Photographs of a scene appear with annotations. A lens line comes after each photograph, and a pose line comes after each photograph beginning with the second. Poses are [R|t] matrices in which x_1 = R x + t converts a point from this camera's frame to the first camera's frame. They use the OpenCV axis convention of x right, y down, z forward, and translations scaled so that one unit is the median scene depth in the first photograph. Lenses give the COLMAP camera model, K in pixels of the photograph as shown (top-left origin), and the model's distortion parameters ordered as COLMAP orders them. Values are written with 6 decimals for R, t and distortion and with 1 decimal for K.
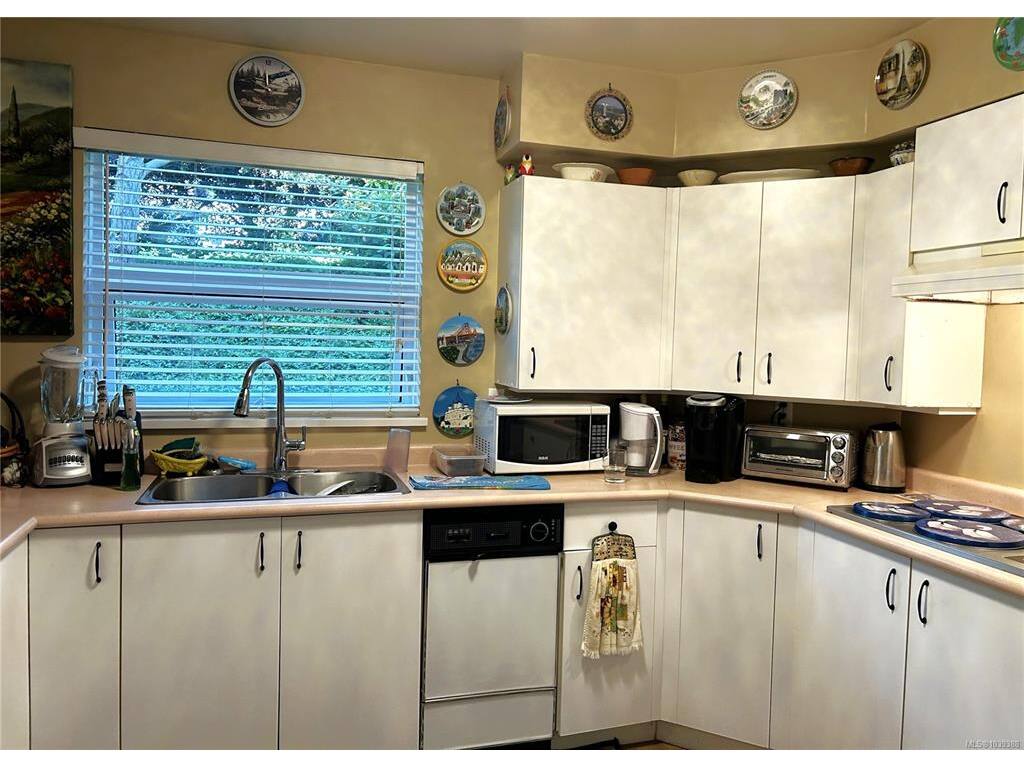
lens RADIAL K [[783.0, 0, 520.8], [0, 783.0, 365.8], [0, 0, 1]] dist [0.056037, -0.042548]
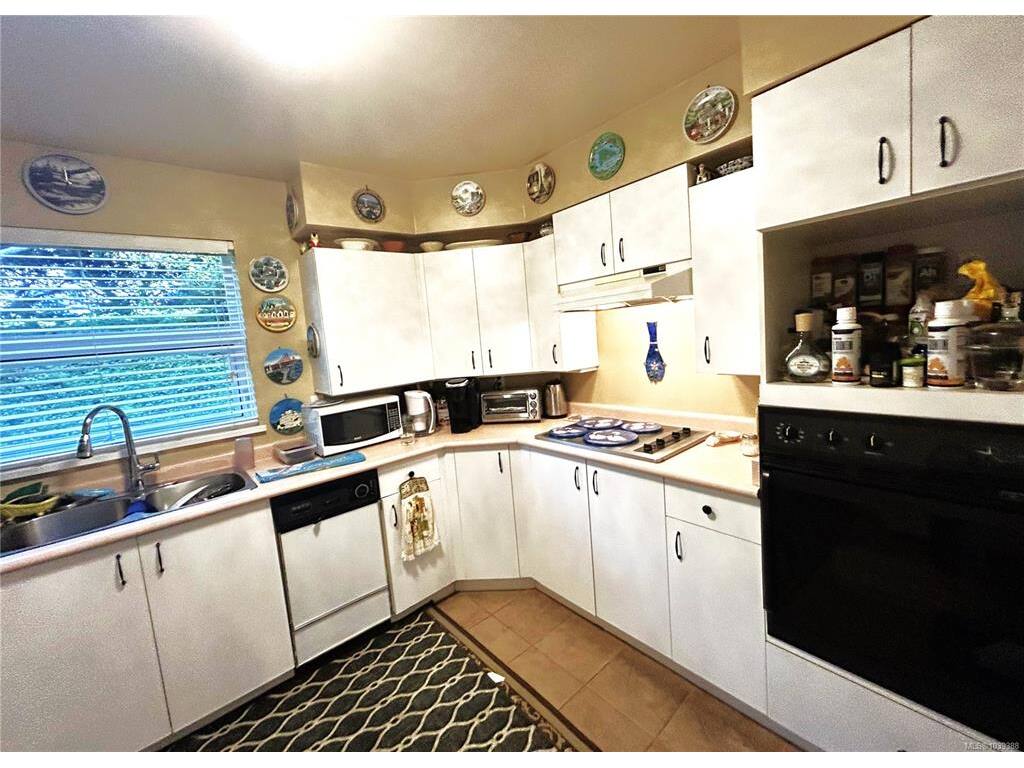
lens RADIAL K [[420.4, 0, 514.8], [0, 420.4, 370.4], [0, 0, 1]] dist [-0.000750, 0.000094]
pose [[0.912069, -0.142011, 0.384659, 0.012560], [0.125905, 0.989785, 0.066879, -0.026523], [-0.390228, -0.012568, 0.920633, 0.153217]]
